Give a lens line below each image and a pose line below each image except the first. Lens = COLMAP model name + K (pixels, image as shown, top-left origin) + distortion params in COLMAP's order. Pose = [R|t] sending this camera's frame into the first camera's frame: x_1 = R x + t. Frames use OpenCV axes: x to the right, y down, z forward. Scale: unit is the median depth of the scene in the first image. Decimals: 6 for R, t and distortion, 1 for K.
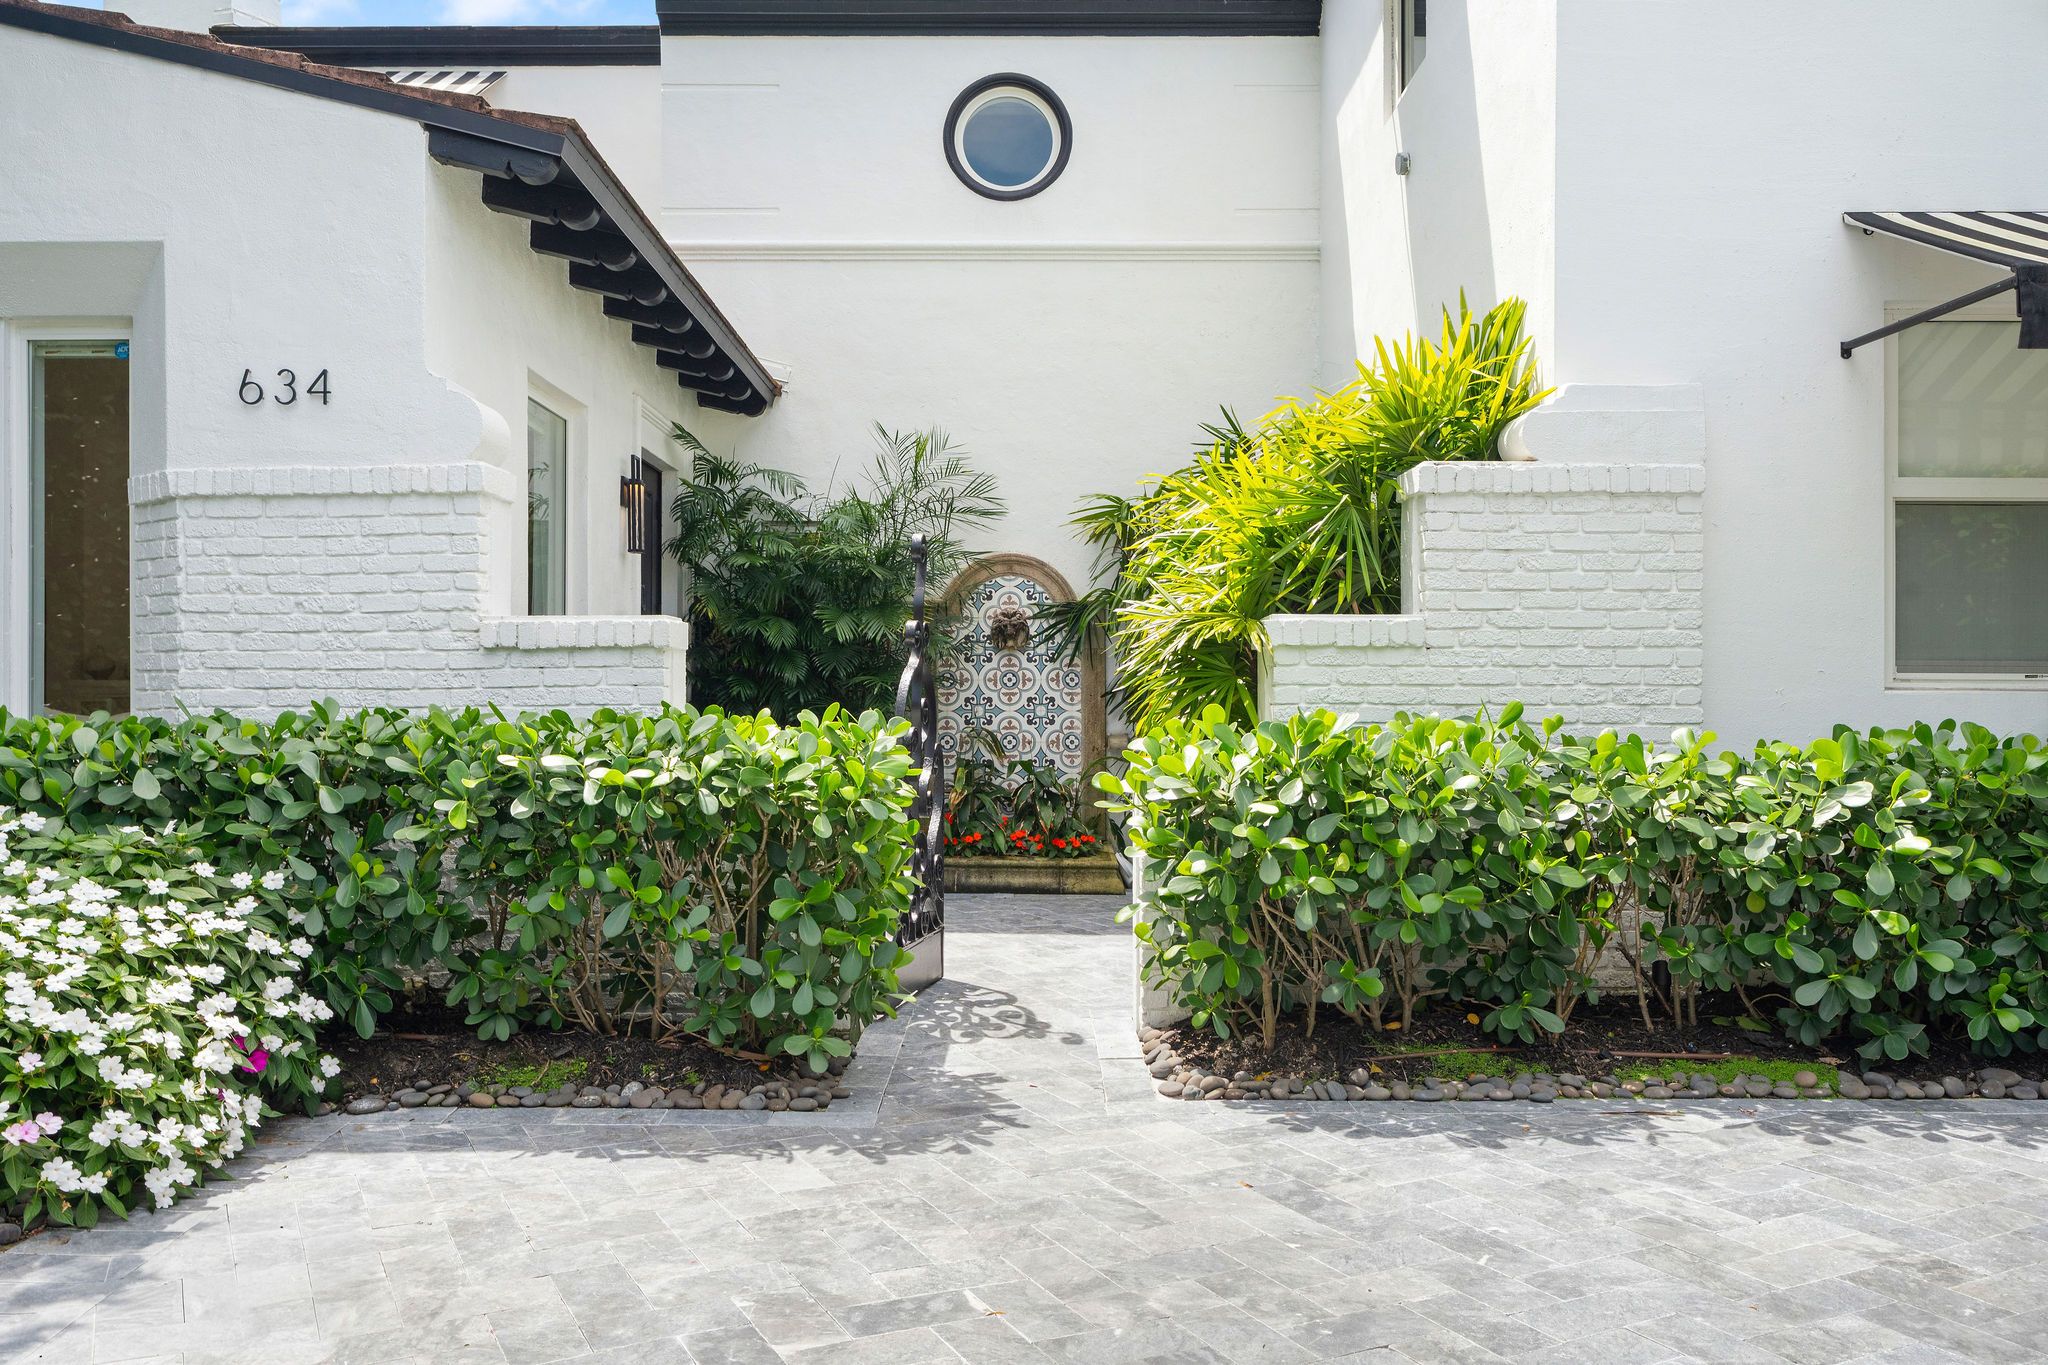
lens RADIAL K [[1676.8, 0, 1024.0], [0, 1676.8, 682.5], [0, 0, 1]] dist [0.047228, 0.001947]
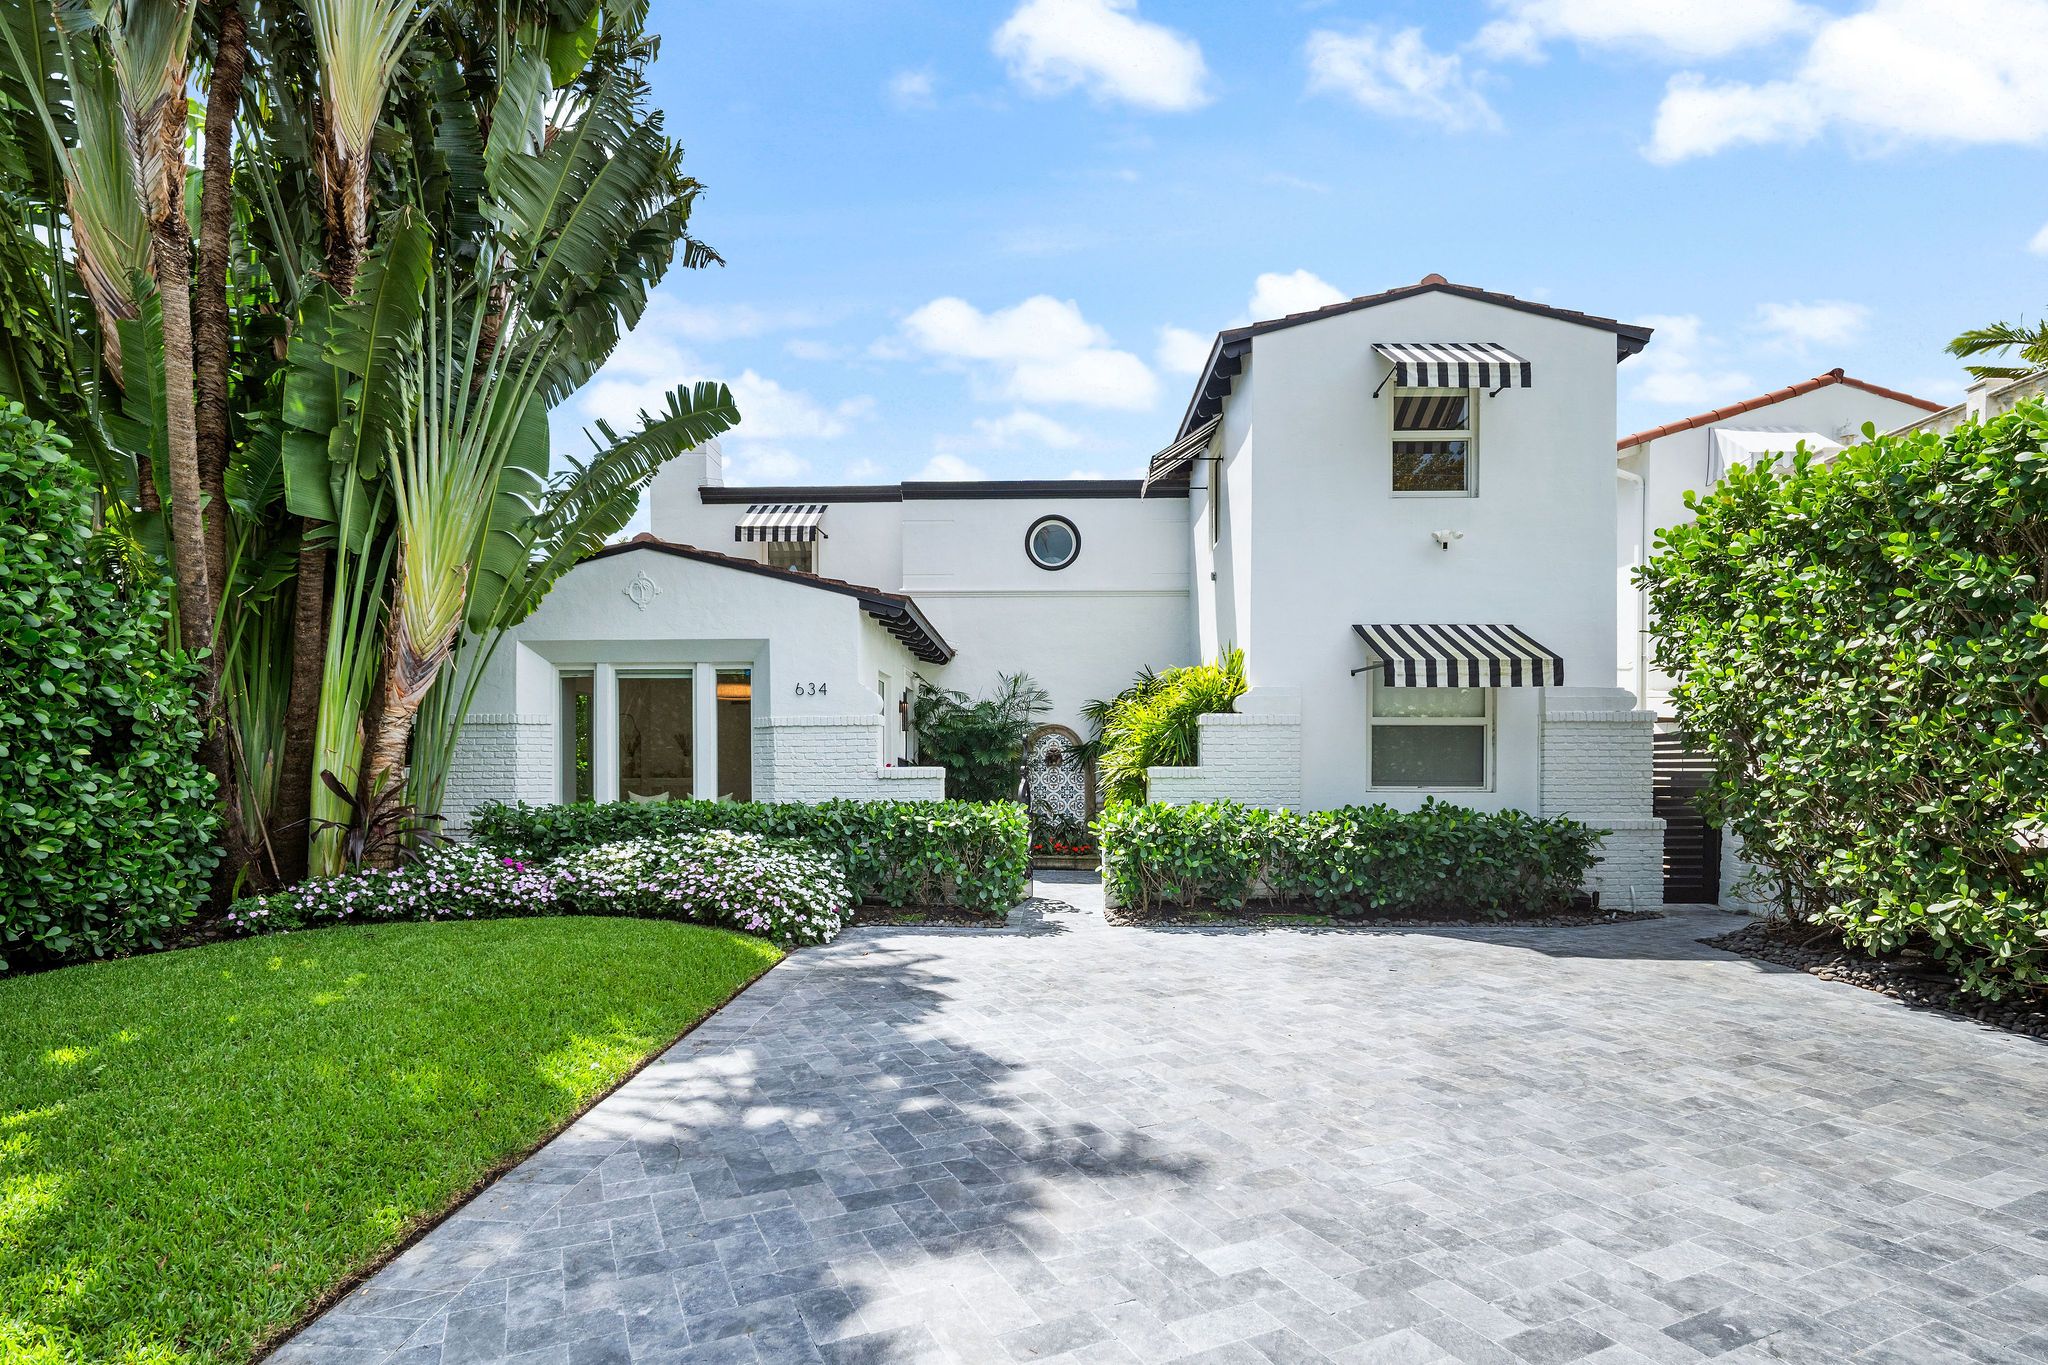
lens RADIAL K [[924.9, 0, 1019.6], [0, 924.9, 790.7], [0, 0, 1]] dist [-0.001438, -0.000002]
pose [[0.999320, 0.000186, -0.036866, -0.010699], [0.000802, 0.999641, 0.026763, -0.024858], [0.036857, -0.026775, 0.998962, -0.352951]]
